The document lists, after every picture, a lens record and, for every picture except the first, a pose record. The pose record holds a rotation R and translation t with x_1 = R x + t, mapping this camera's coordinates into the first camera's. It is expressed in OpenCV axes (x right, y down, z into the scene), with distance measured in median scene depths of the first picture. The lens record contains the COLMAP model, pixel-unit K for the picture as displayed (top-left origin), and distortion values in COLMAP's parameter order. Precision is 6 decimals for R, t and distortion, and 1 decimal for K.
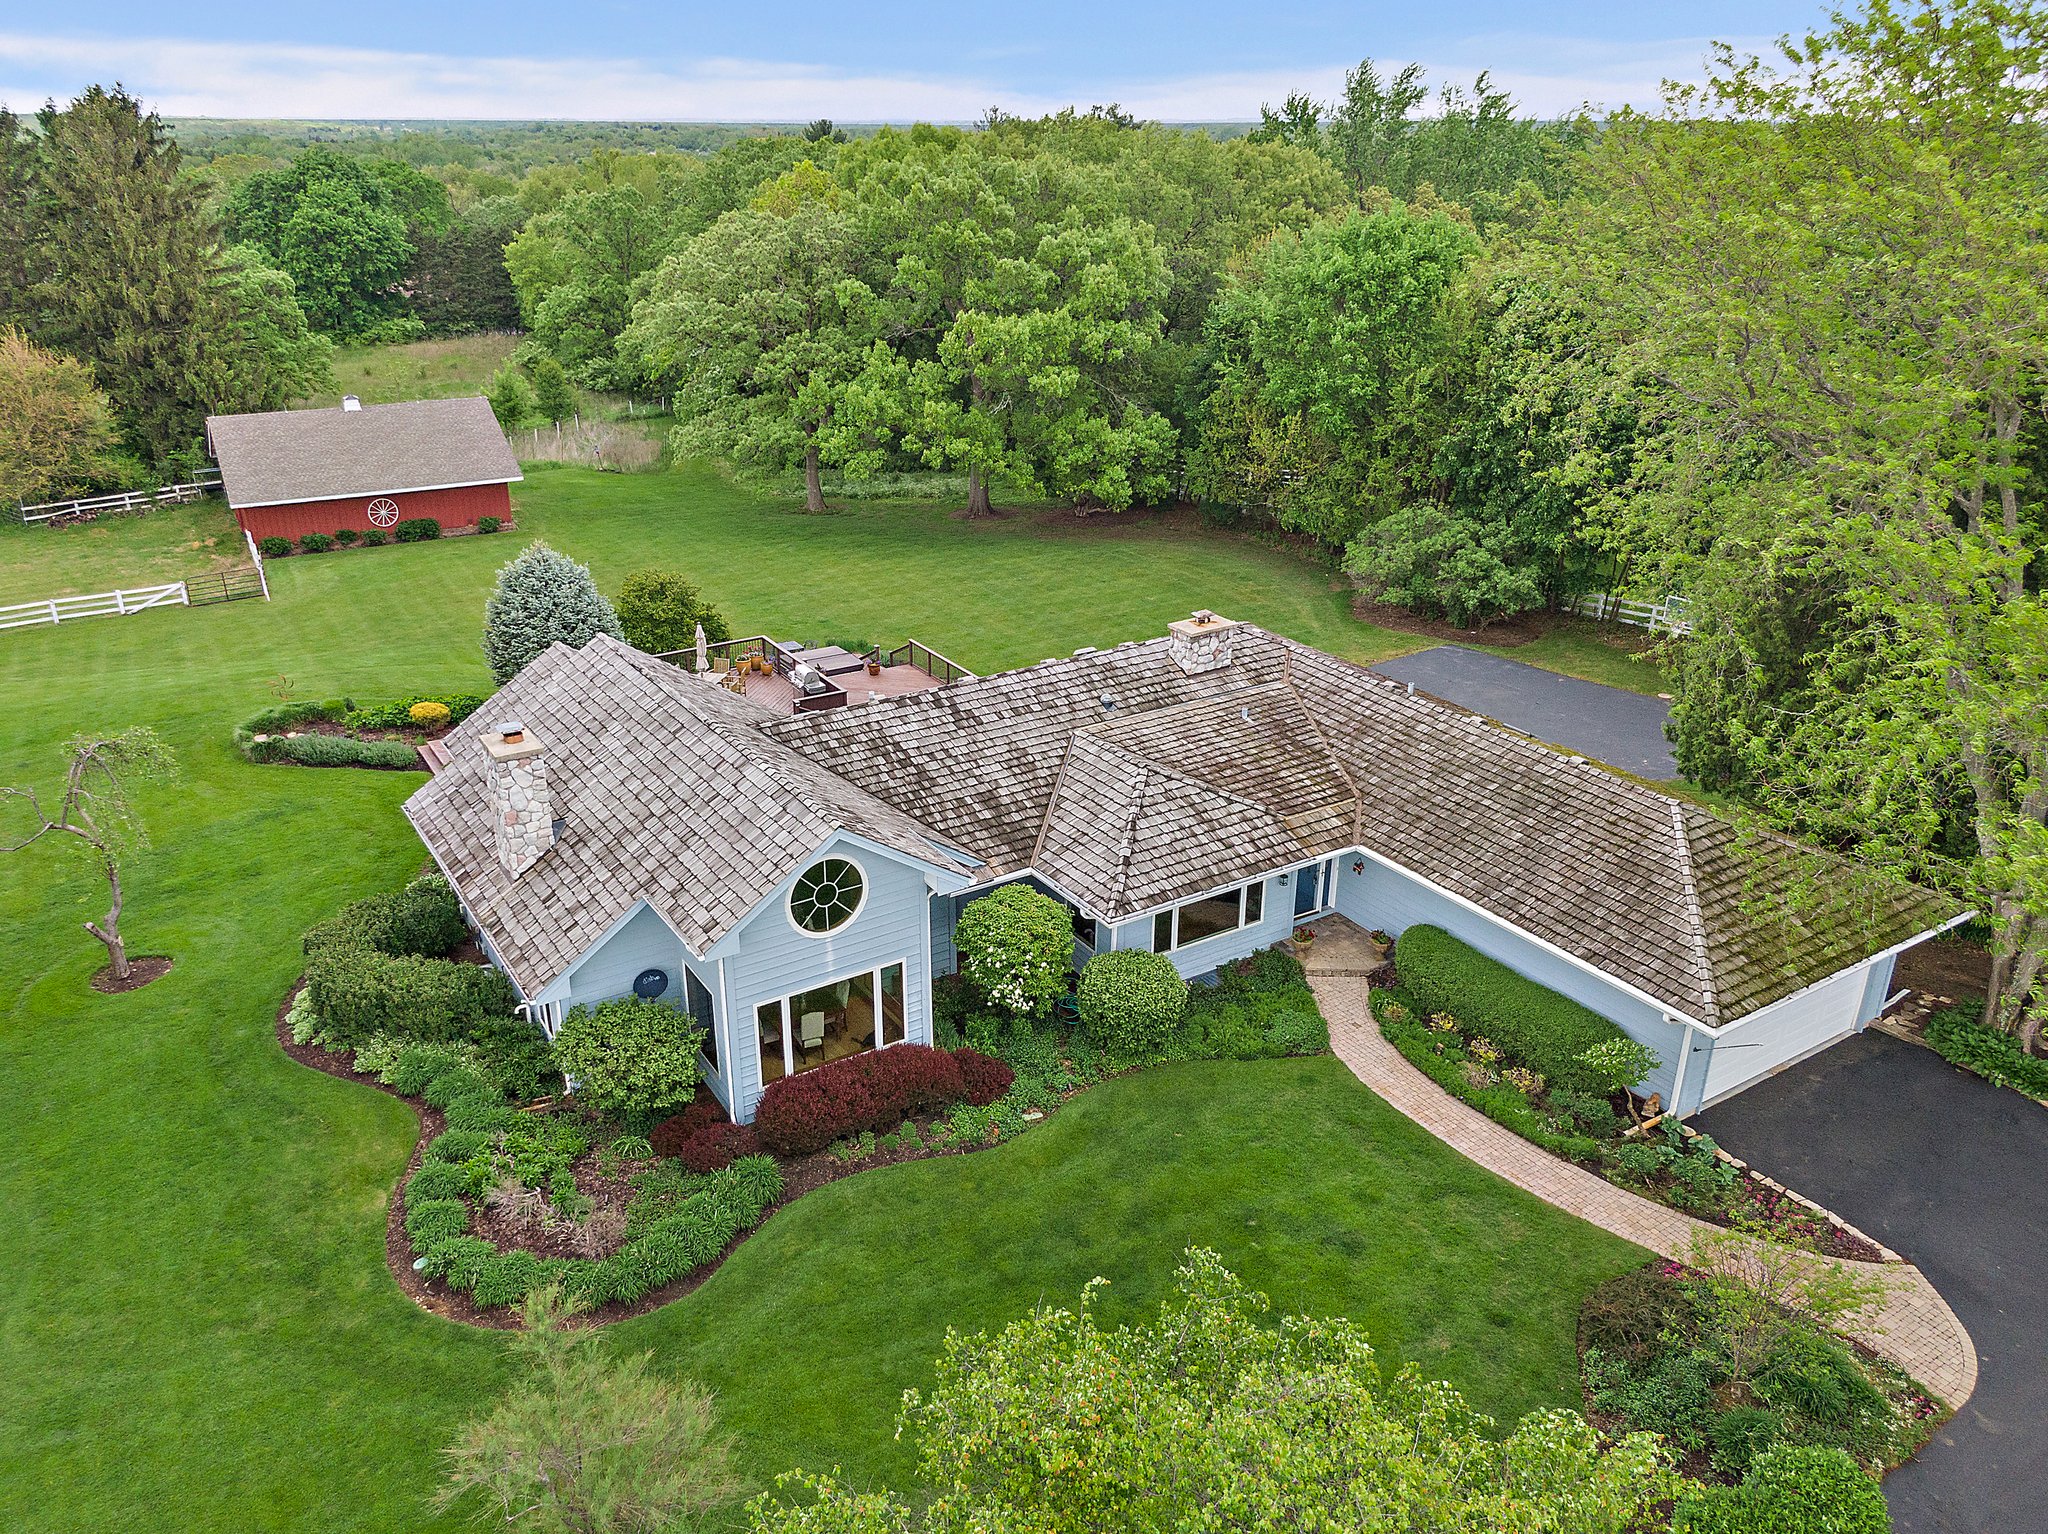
lens RADIAL K [[1520.1, 0, 1031.2], [0, 1520.1, 769.8], [0, 0, 1]] dist [0.036244, -0.043653]
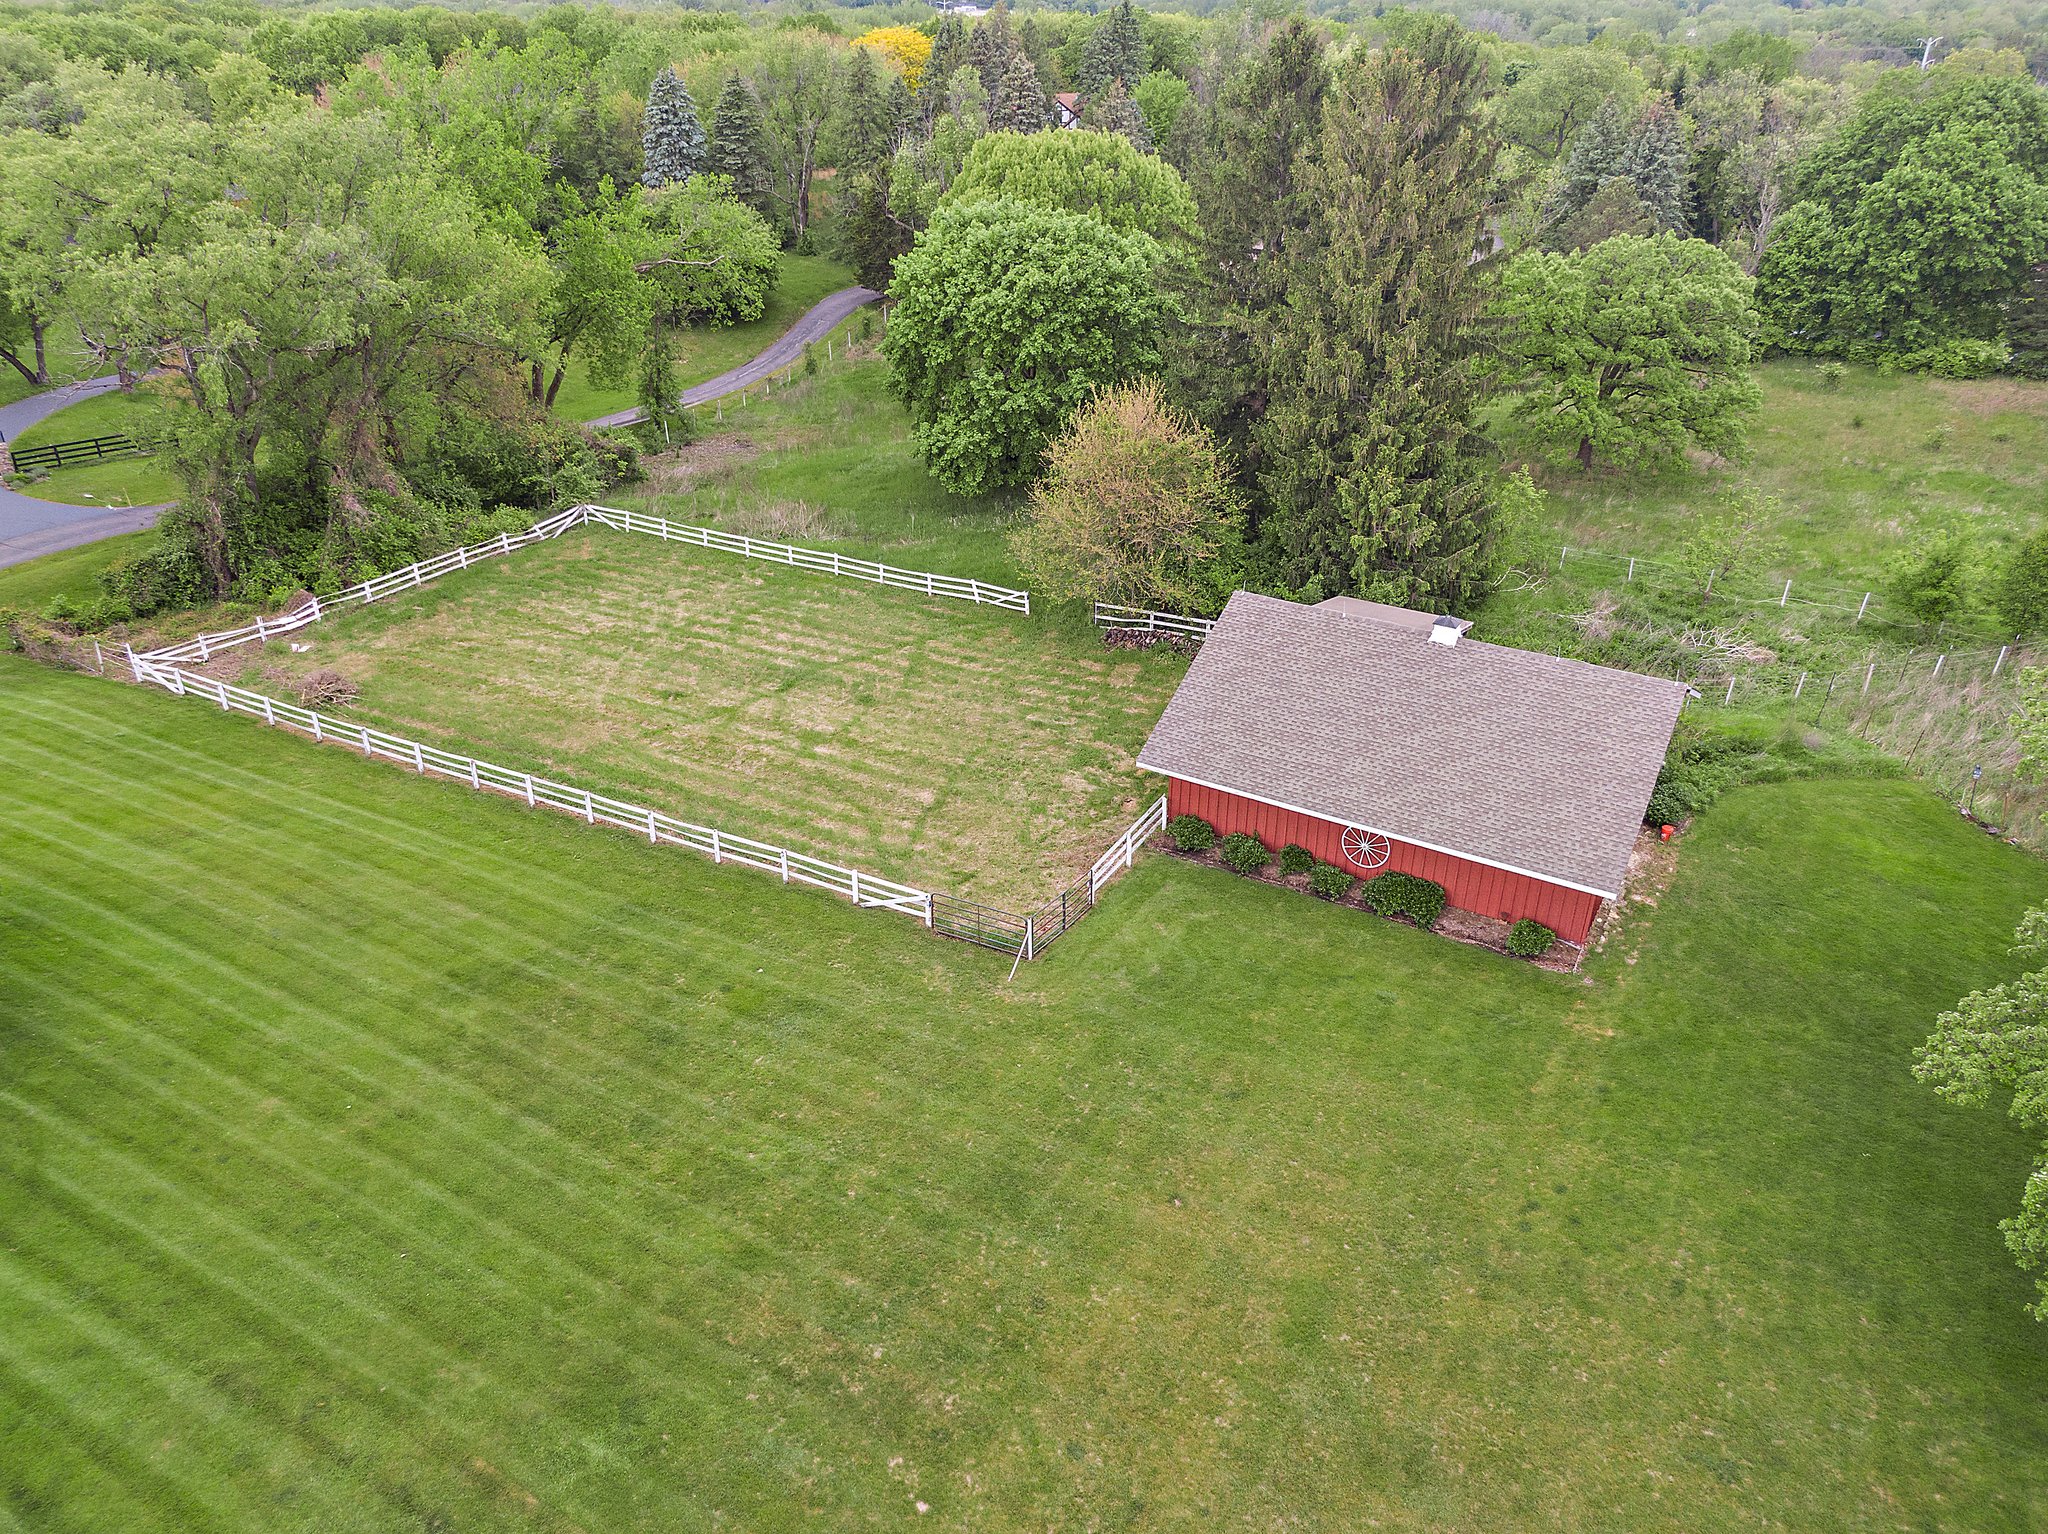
lens RADIAL K [[1461.6, 0, 1029.5], [0, 1461.6, 764.3], [0, 0, 1]] dist [0.042867, -0.050417]
pose [[0.494732, 0.410988, -0.765721, -0.200413], [-0.339100, 0.902555, 0.265340, -0.671805], [0.800157, 0.128384, 0.585889, 1.331799]]
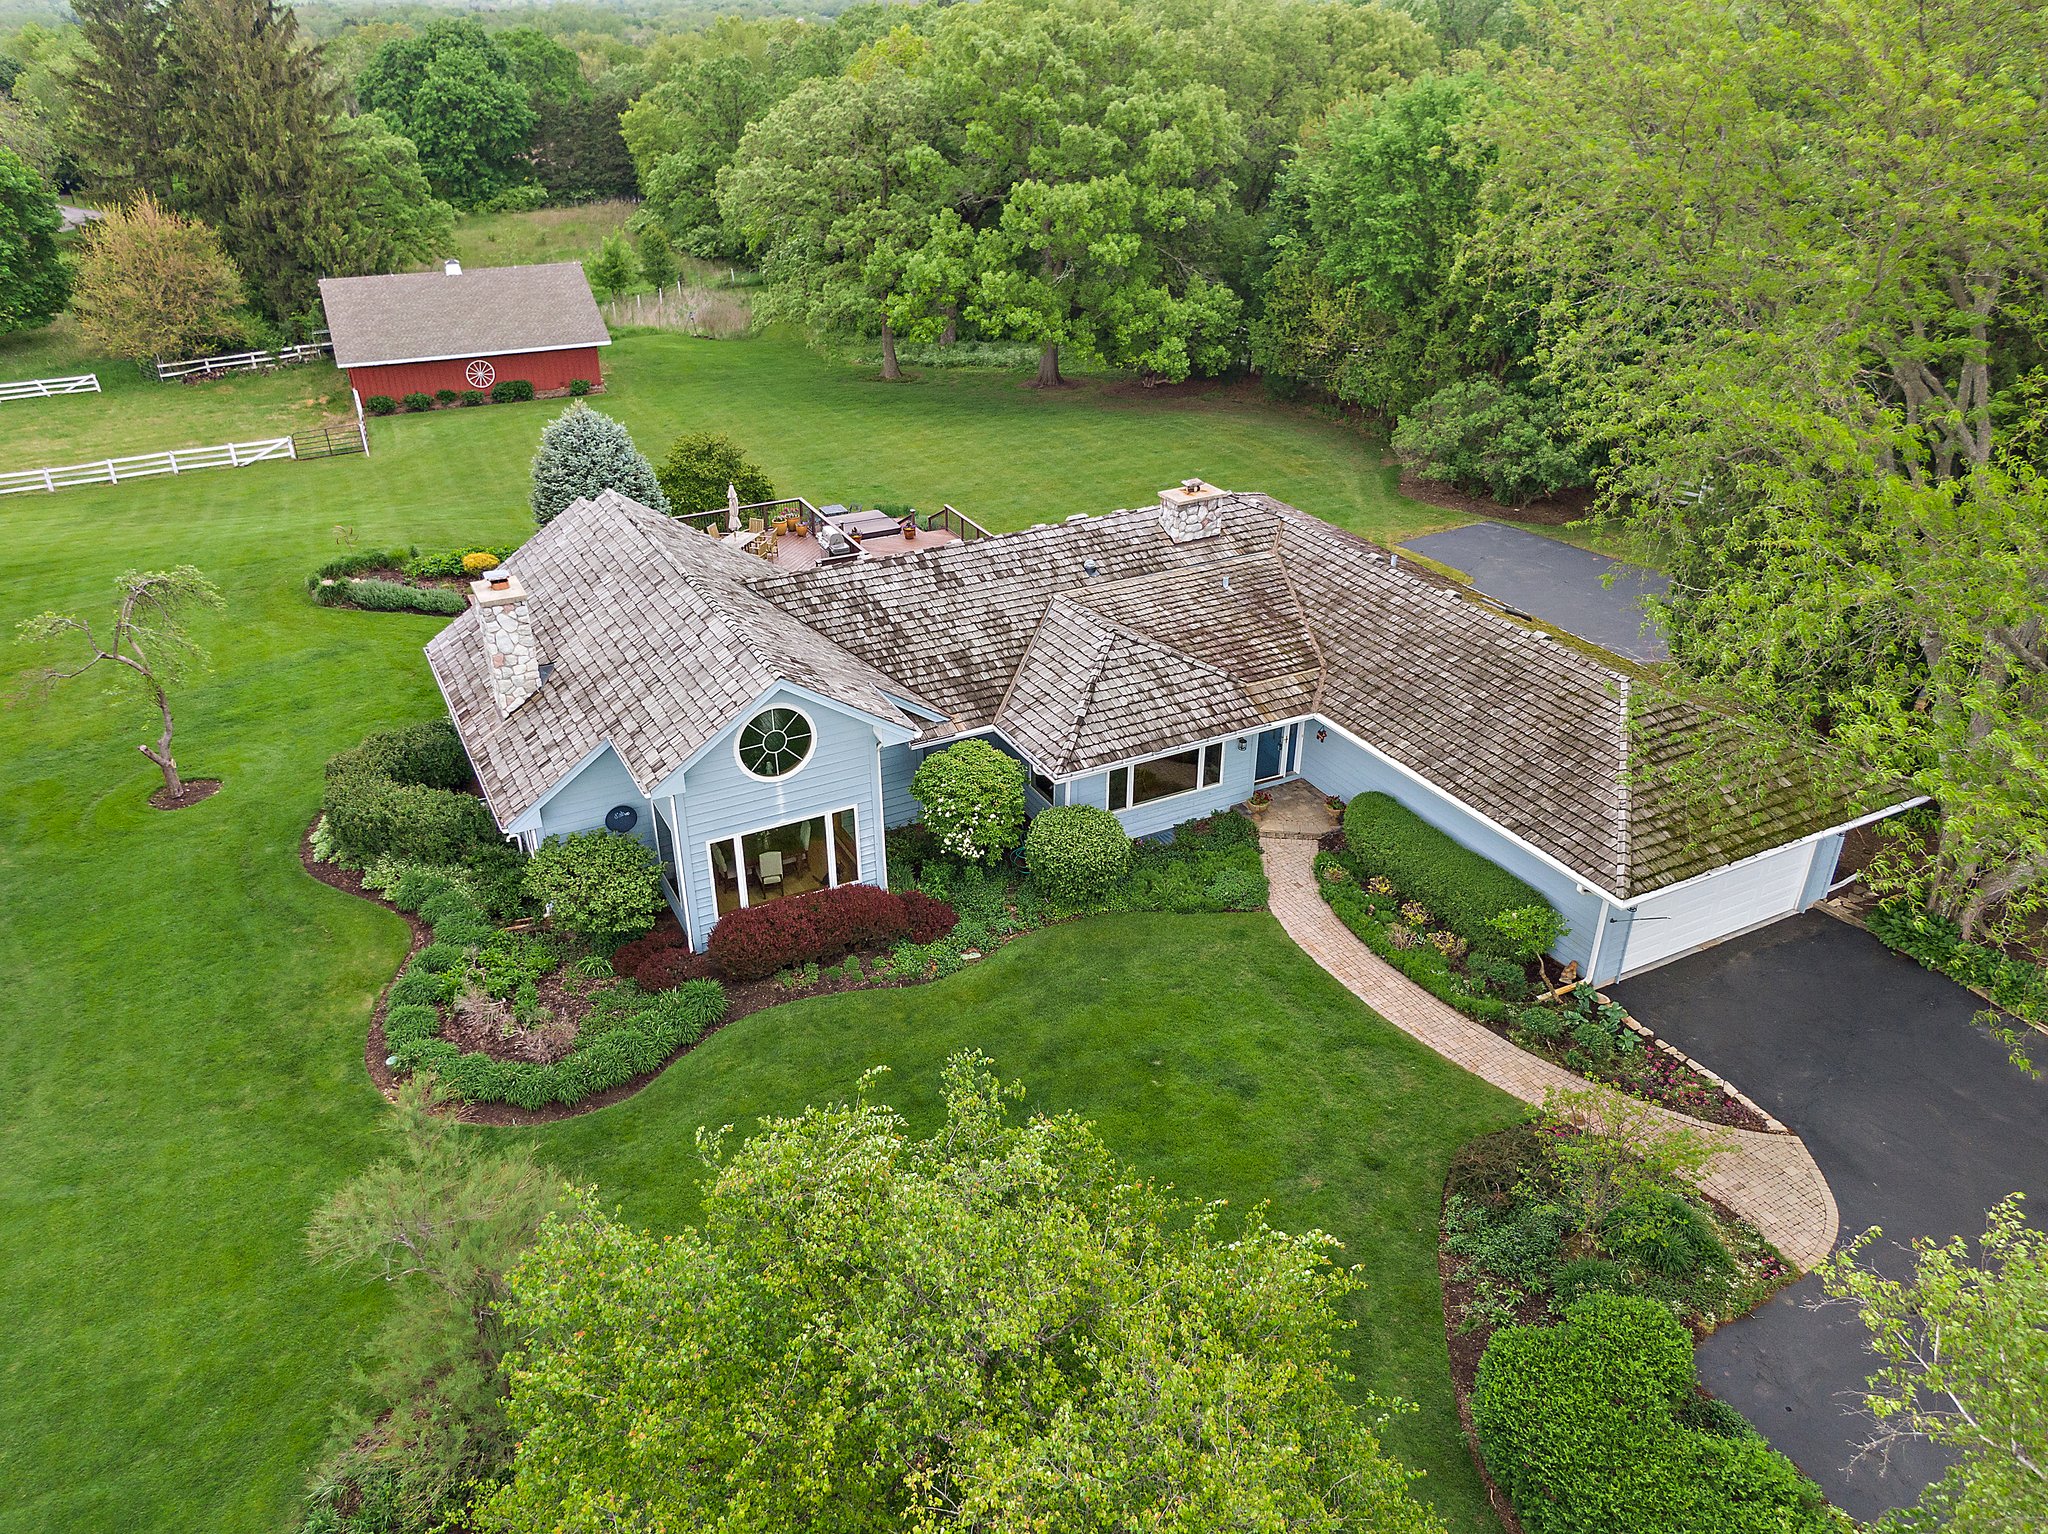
lens RADIAL K [[1461.6, 0, 1029.5], [0, 1461.6, 764.3], [0, 0, 1]] dist [0.042867, -0.050417]
pose [[0.996143, 0.034764, -0.080563, 0.102649], [-0.027770, 0.995876, 0.086366, 0.004151], [0.083233, -0.083795, 0.993001, 0.000658]]
